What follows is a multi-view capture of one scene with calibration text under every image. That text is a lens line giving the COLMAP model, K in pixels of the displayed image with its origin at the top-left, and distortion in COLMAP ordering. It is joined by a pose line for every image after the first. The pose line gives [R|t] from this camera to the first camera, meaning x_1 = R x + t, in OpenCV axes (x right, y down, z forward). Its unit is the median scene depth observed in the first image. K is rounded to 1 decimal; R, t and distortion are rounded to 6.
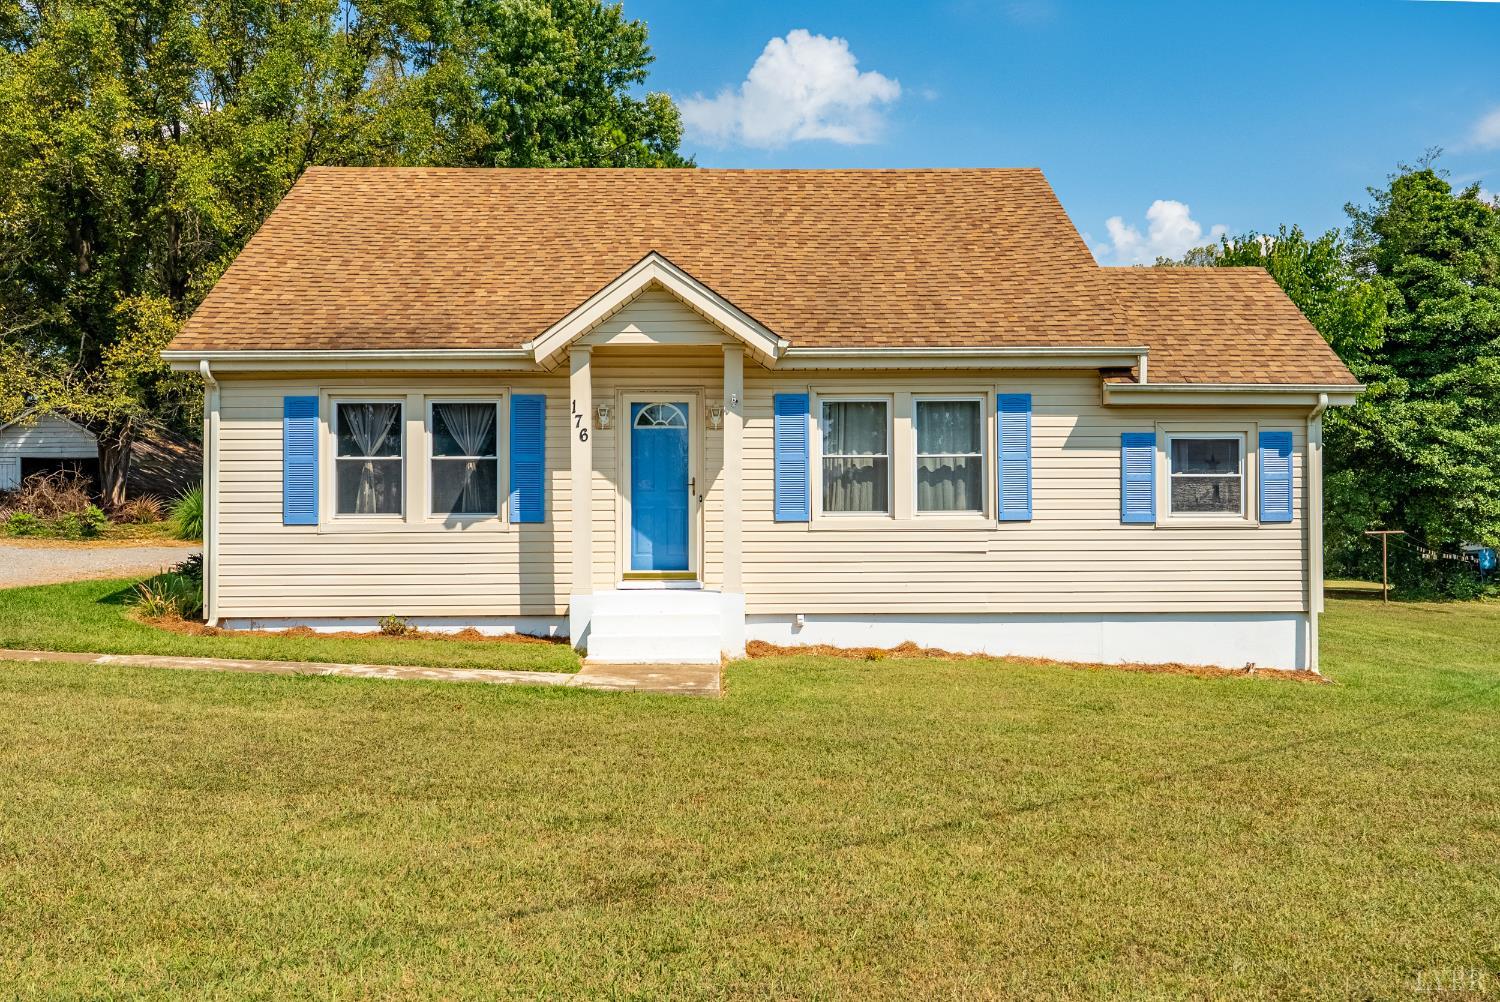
lens RADIAL K [[1205.7, 0, 745.7], [0, 1205.7, 494.1], [0, 0, 1]] dist [0.001033, -0.011381]
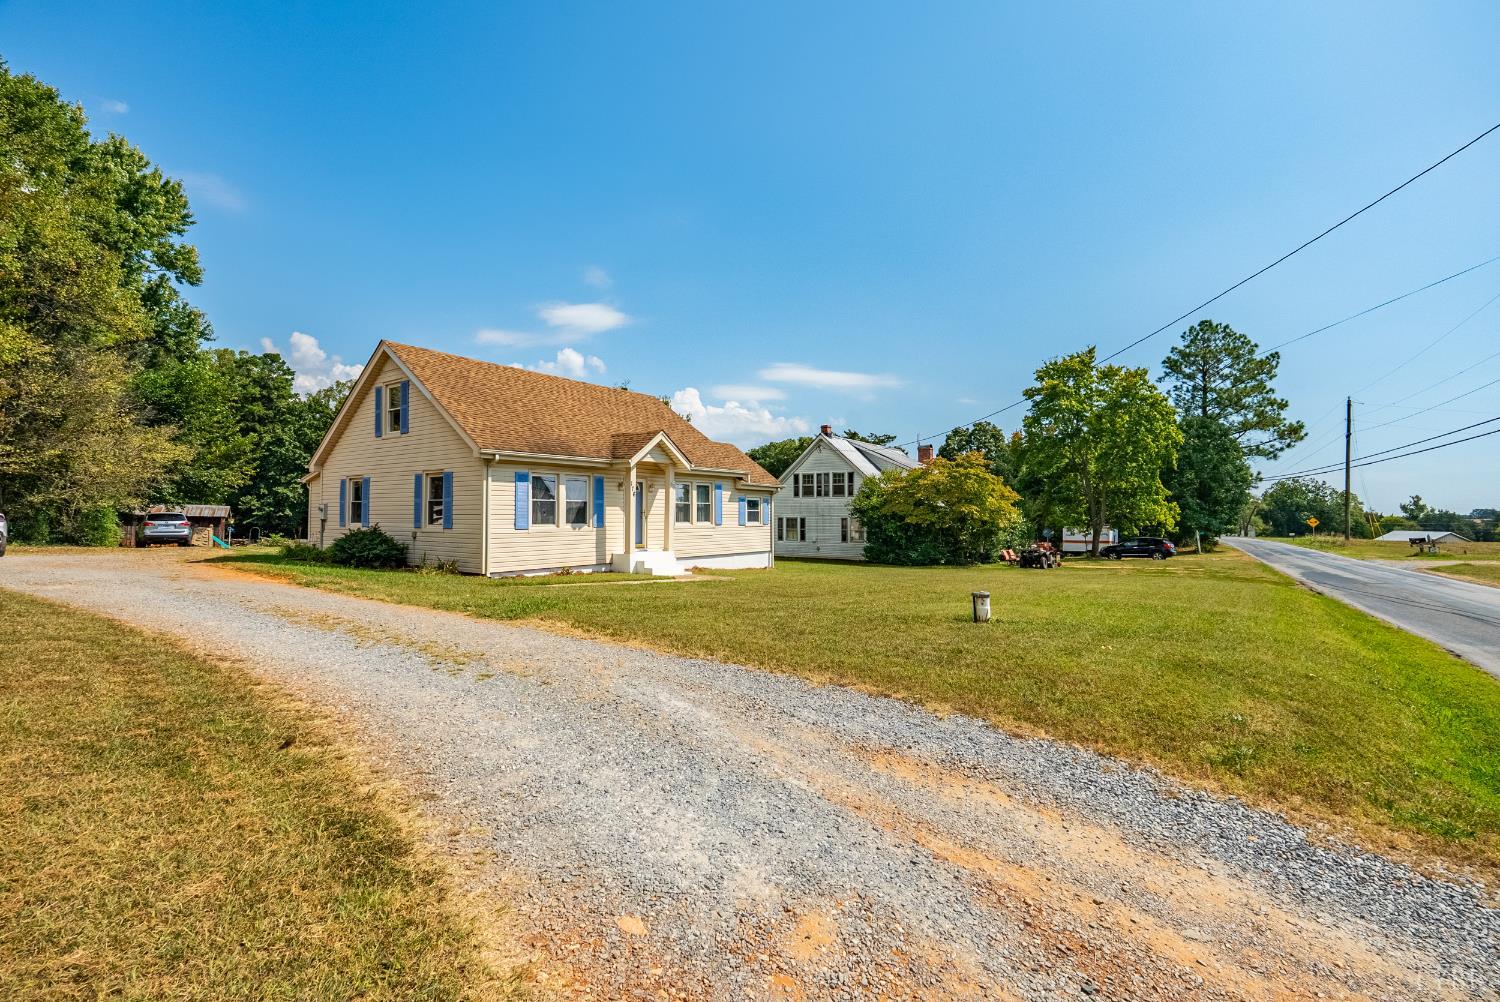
lens RADIAL K [[669.2, 0, 743.6], [0, 669.2, 488.5], [0, 0, 1]] dist [-0.008295, 0.000358]
pose [[0.598914, 0.033876, 0.800096, -1.117446], [-0.000725, 0.999127, -0.041760, 0.001011], [-0.800813, 0.024431, 0.598416, -0.087872]]
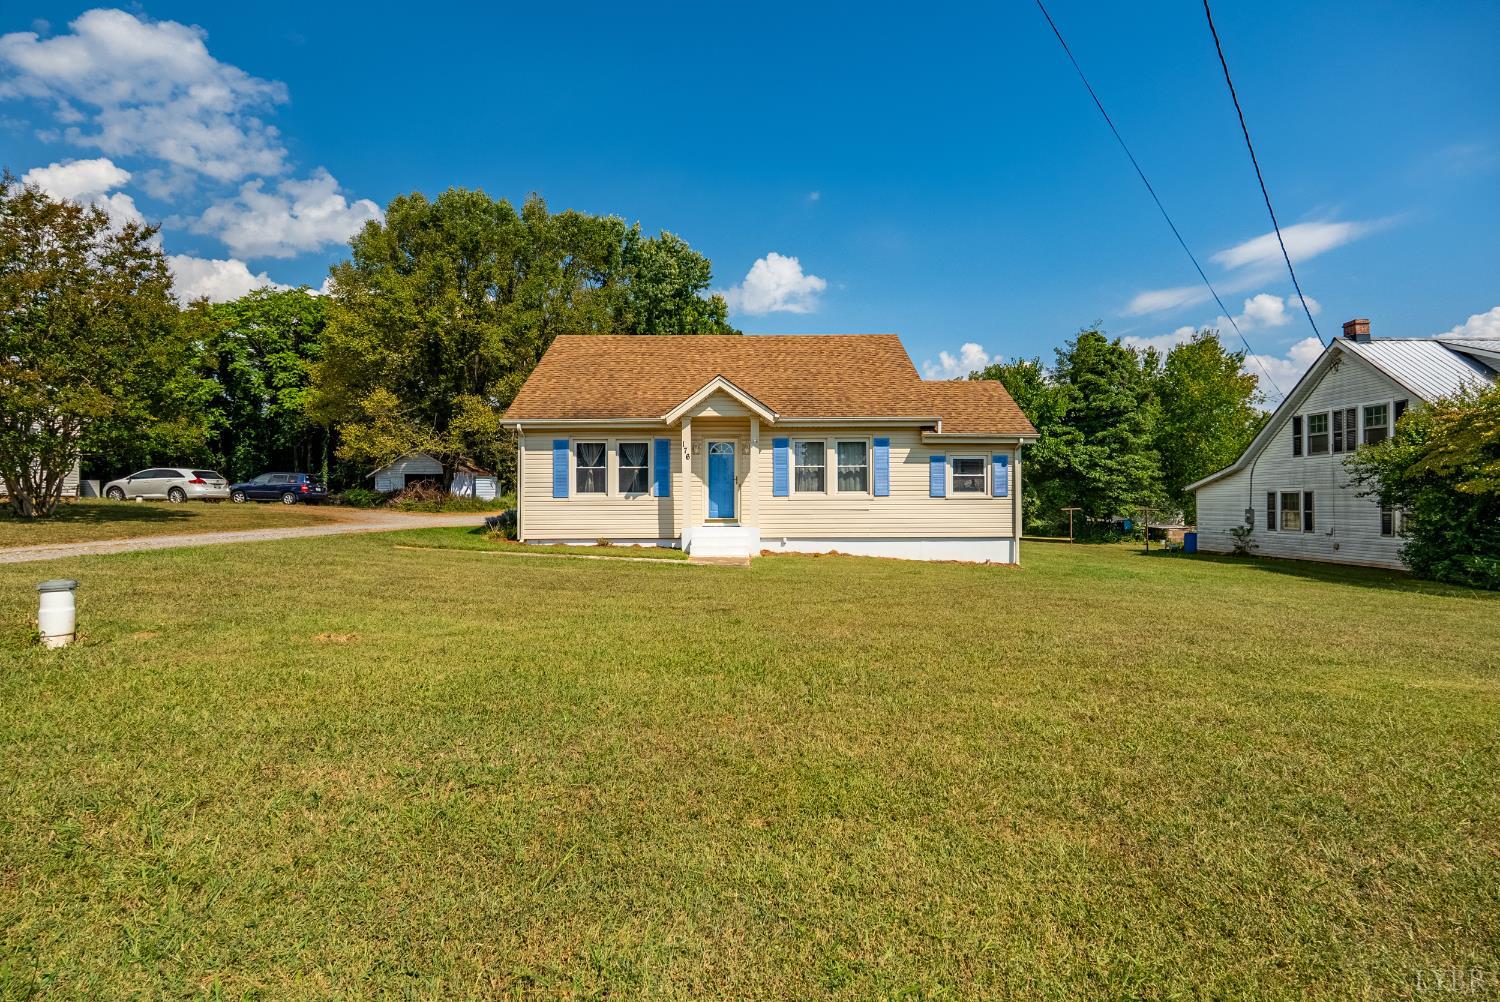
lens RADIAL K [[669.2, 0, 745.6], [0, 669.2, 502.1], [0, 0, 1]] dist [-0.008295, 0.000358]
pose [[0.999864, 0.000151, -0.016462, -0.006422], [-0.000187, 0.999998, -0.002200, 0.036337], [0.016461, 0.002202, 0.999862, -0.230078]]
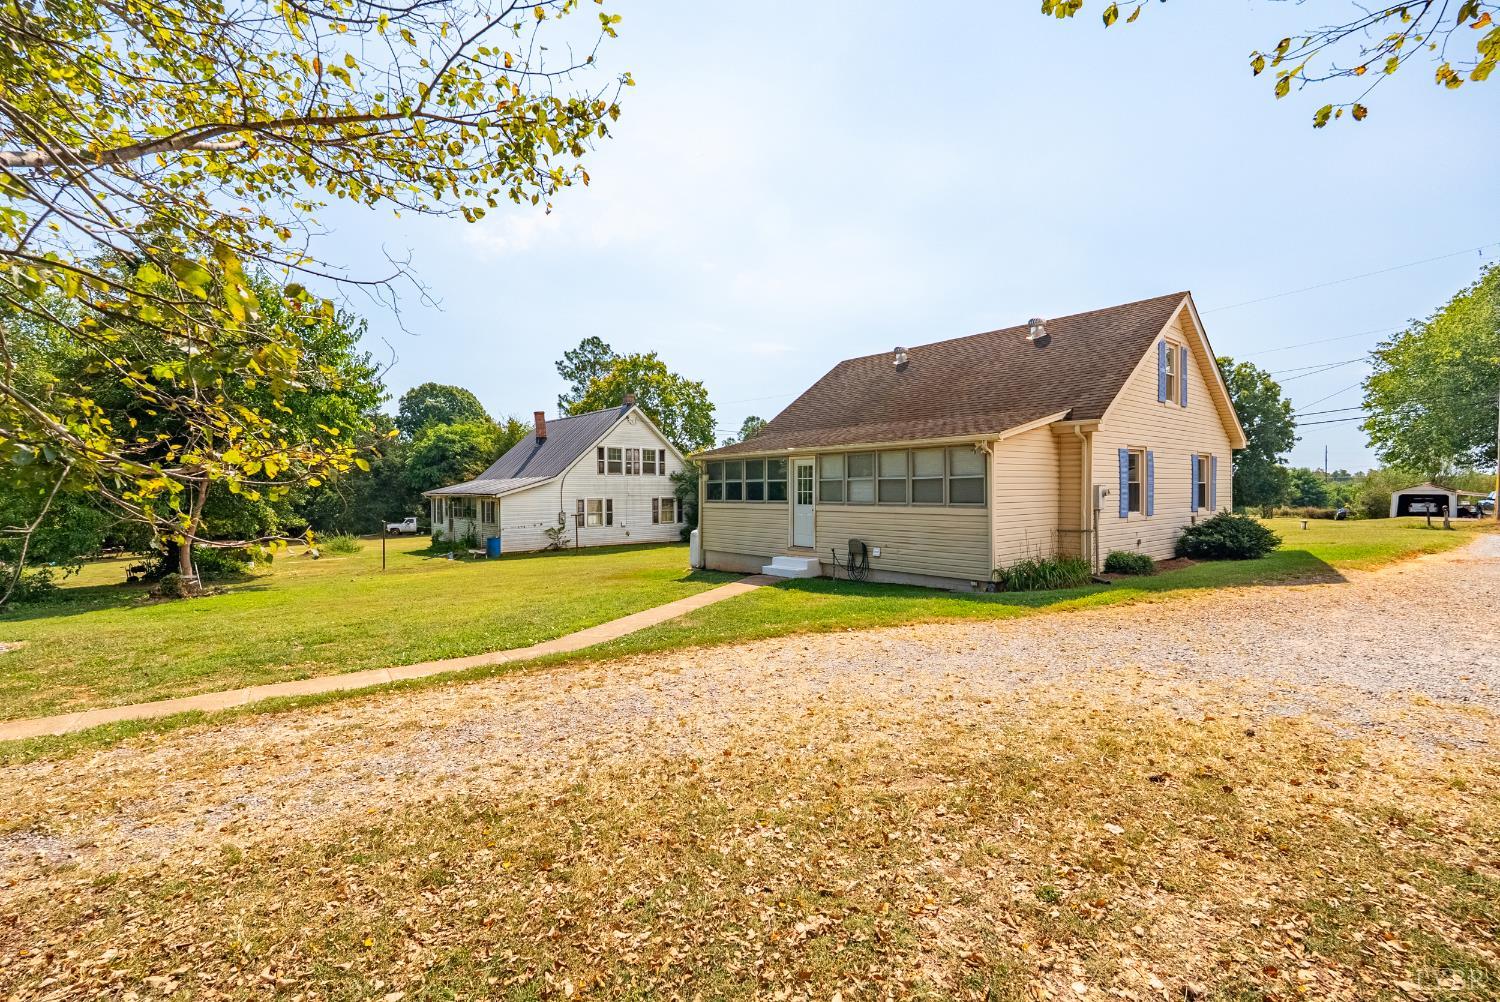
lens RADIAL K [[669.2, 0, 744.2], [0, 669.2, 503.9], [0, 0, 1]] dist [-0.008295, 0.000358]
pose [[-0.587133, -0.013811, 0.809373, -0.926789], [0.006262, 0.999747, 0.021602, -0.025693], [-0.809466, 0.017752, -0.586898, 2.498954]]
